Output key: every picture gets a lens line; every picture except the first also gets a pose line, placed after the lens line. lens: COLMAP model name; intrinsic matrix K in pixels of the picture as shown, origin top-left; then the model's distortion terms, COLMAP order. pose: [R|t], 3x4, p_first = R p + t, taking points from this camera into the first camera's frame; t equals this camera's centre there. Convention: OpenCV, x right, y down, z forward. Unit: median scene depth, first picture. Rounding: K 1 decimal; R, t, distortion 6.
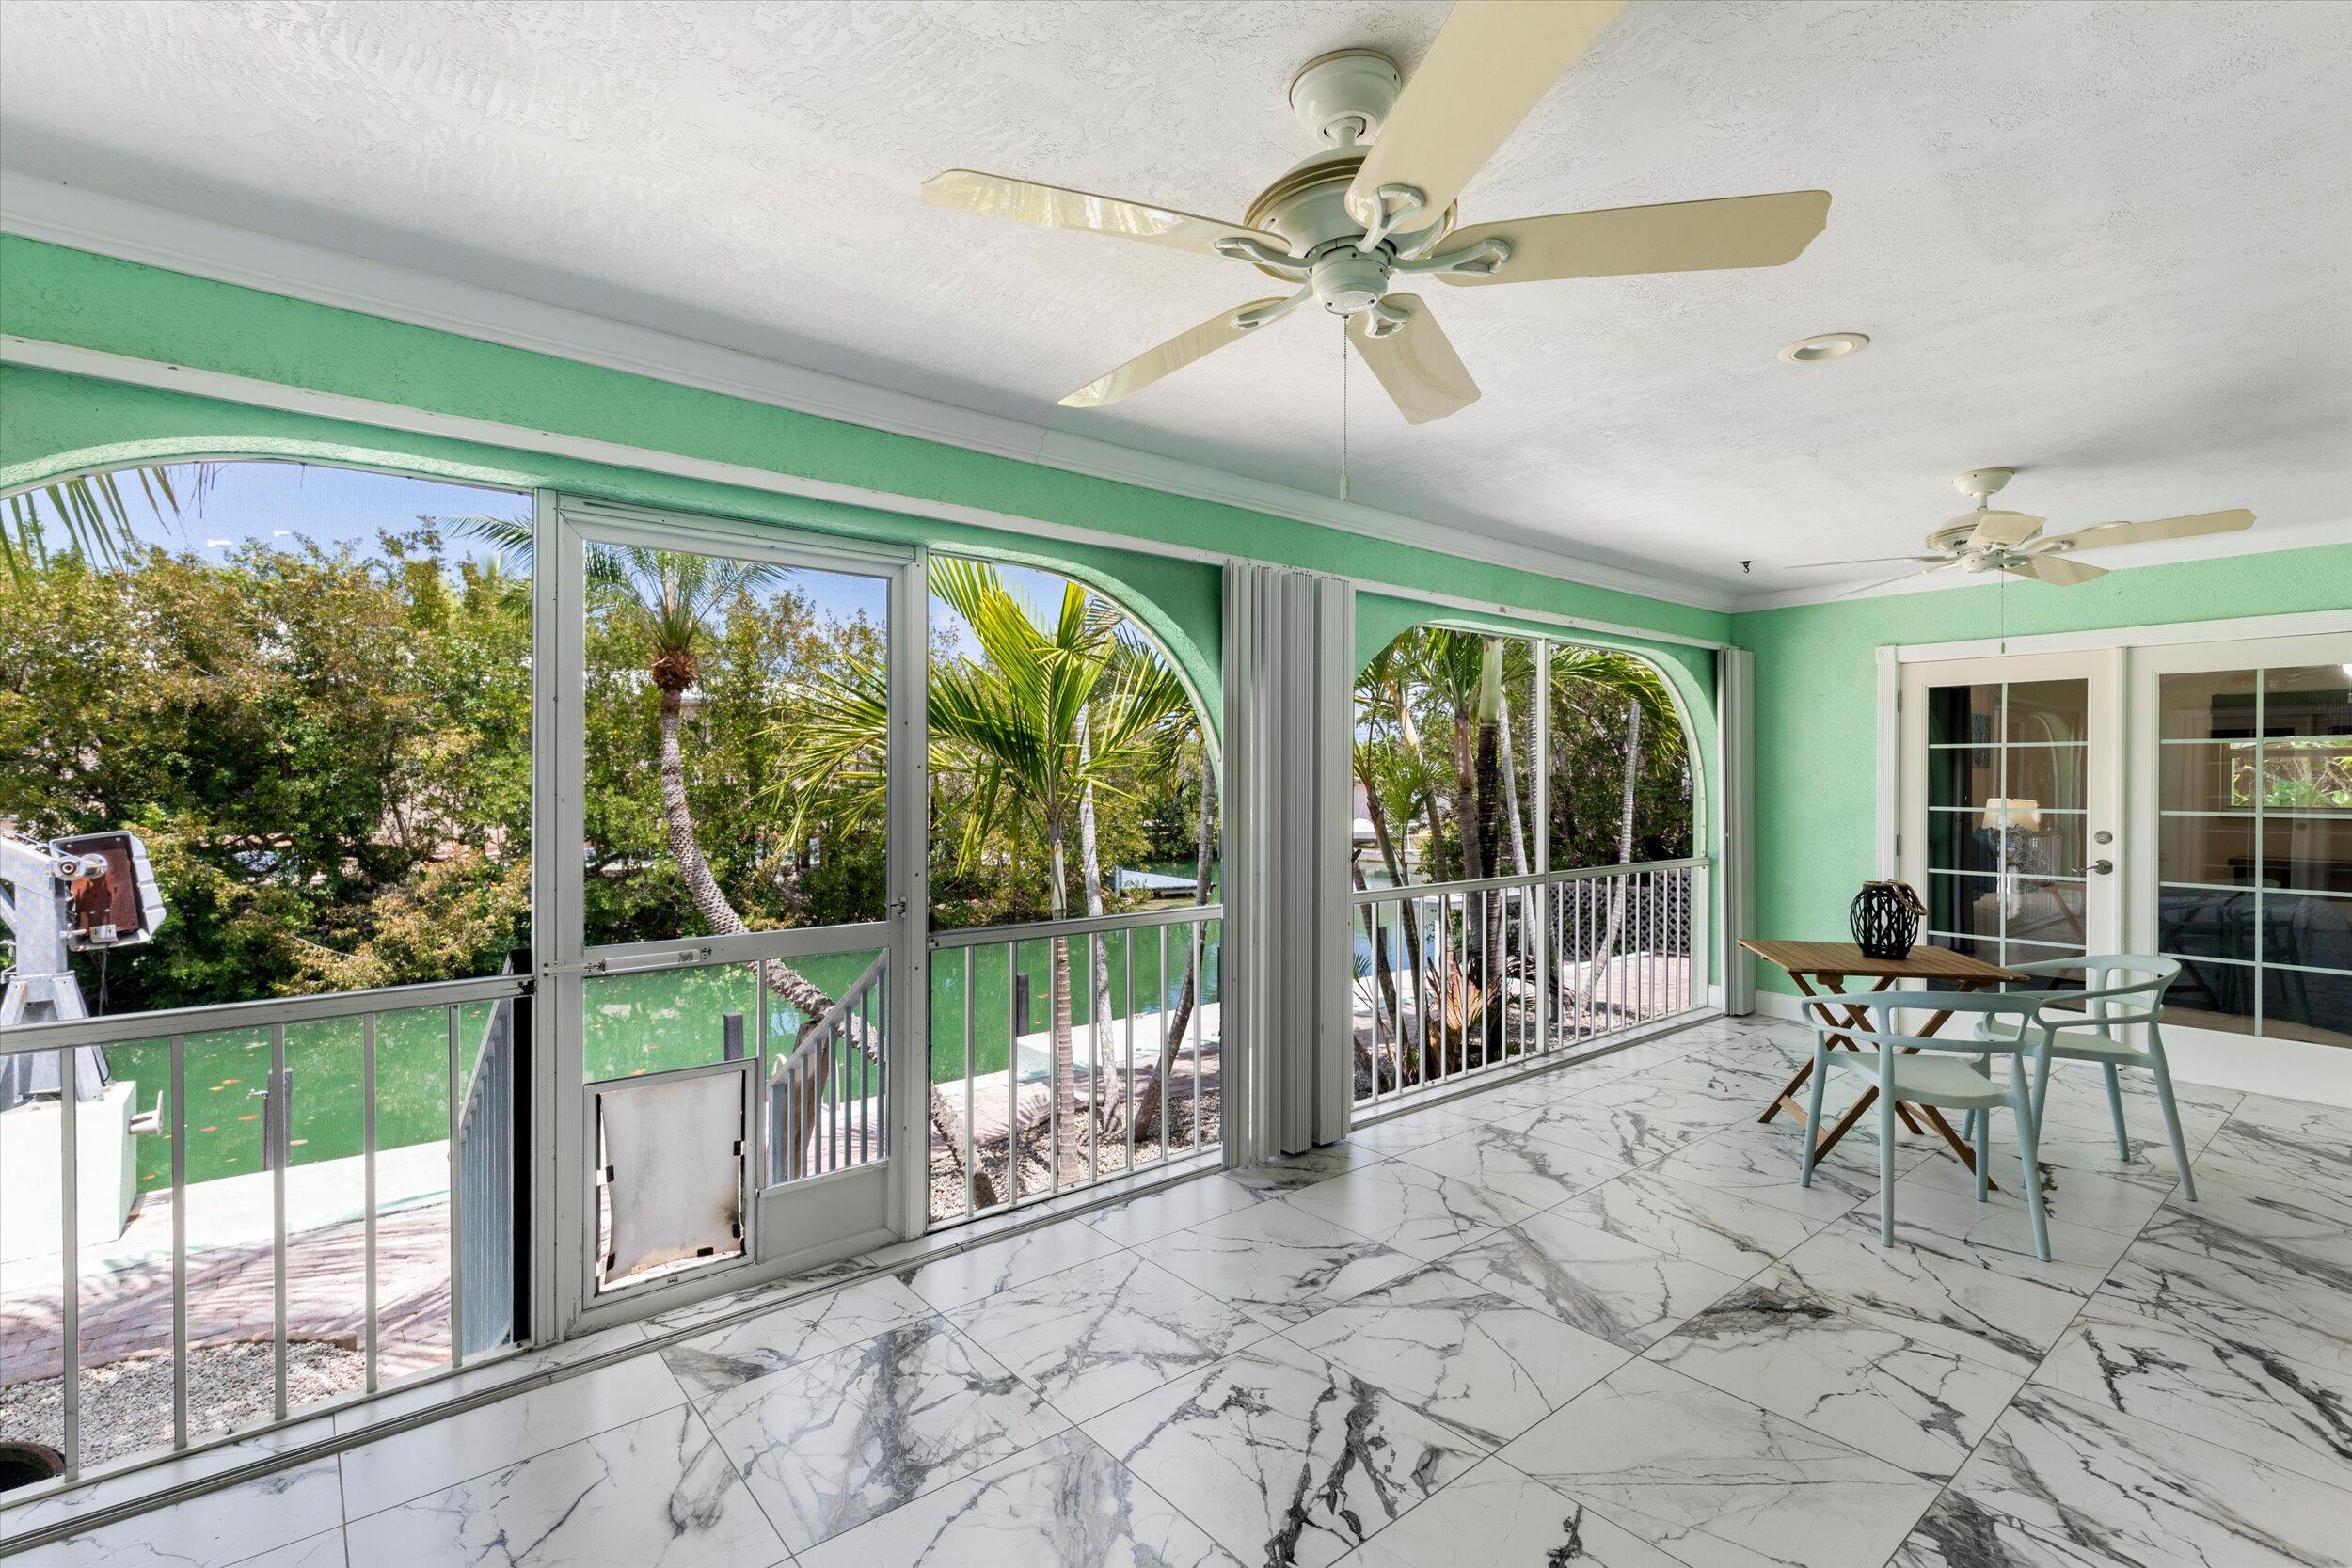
lens RADIAL K [[1069.9, 0, 1163.6], [0, 1069.9, 789.9], [0, 0, 1]] dist [0.003379, 0.000430]
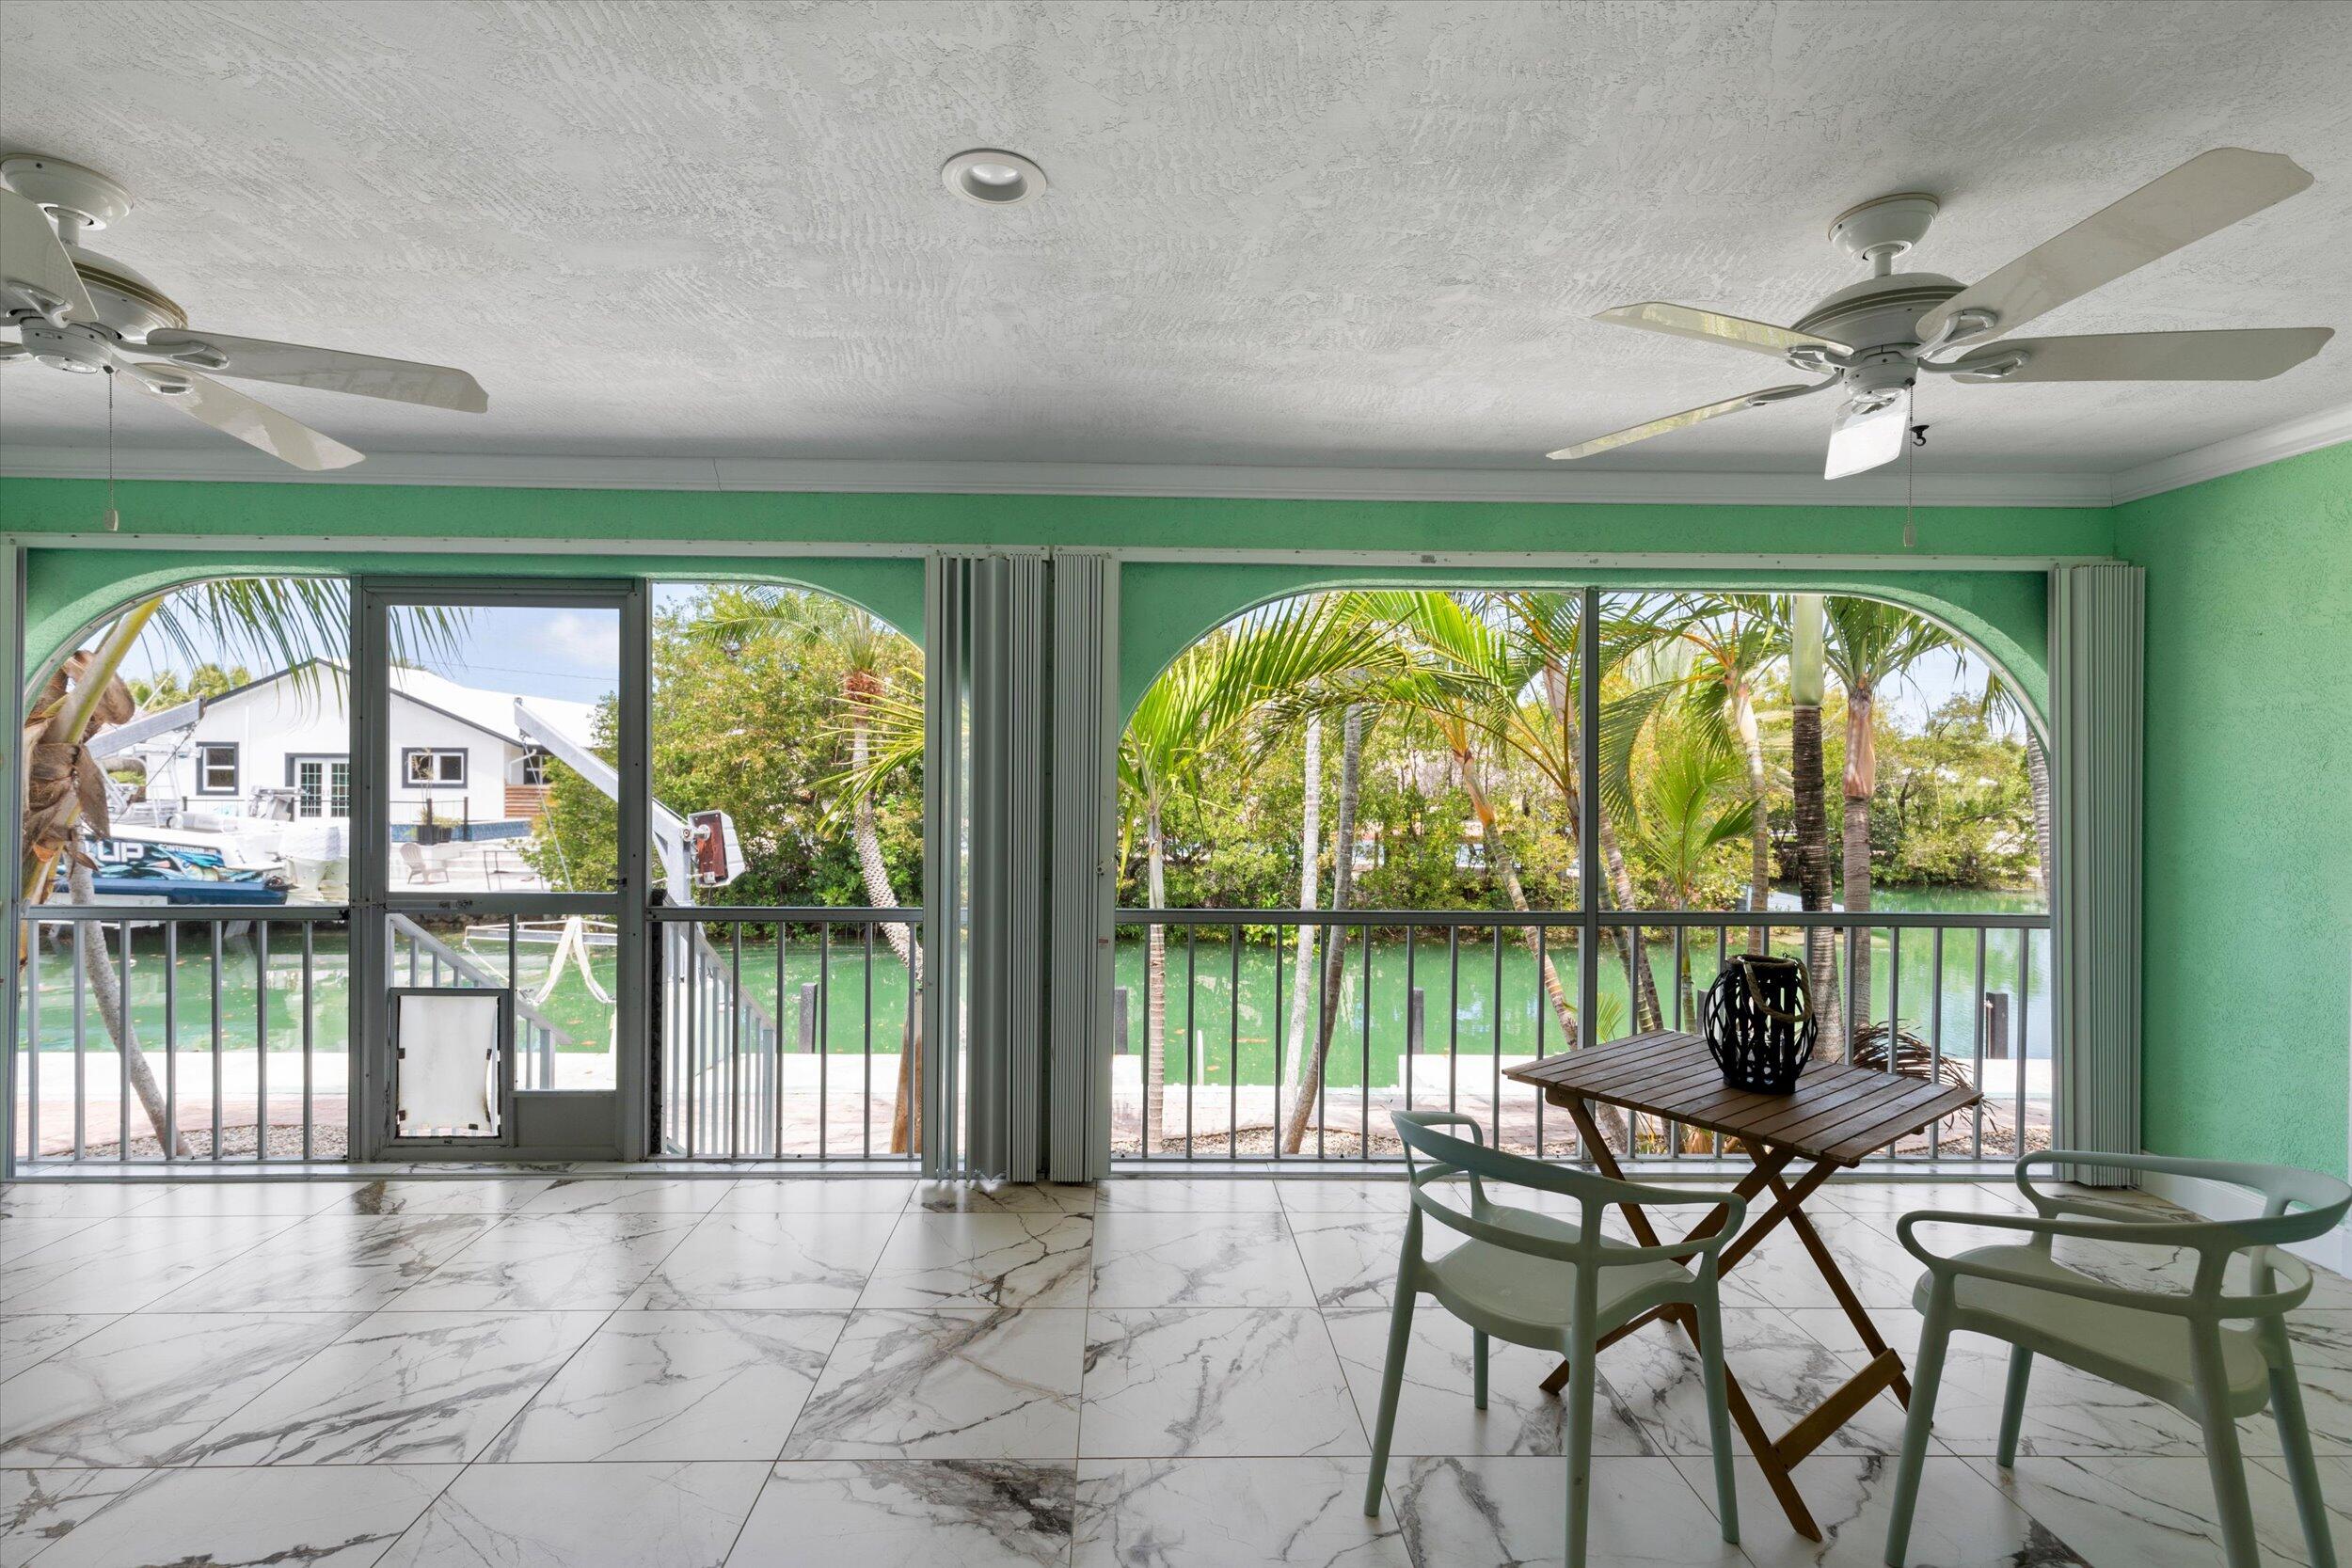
lens RADIAL K [[1069.9, 0, 1163.6], [0, 1069.9, 789.9], [0, 0, 1]] dist [0.003379, 0.000430]
pose [[0.791662, 0.011635, -0.610849, 0.879718], [-0.013413, 0.999909, 0.001663, -0.002502], [0.610812, 0.006877, 0.791745, 0.383114]]
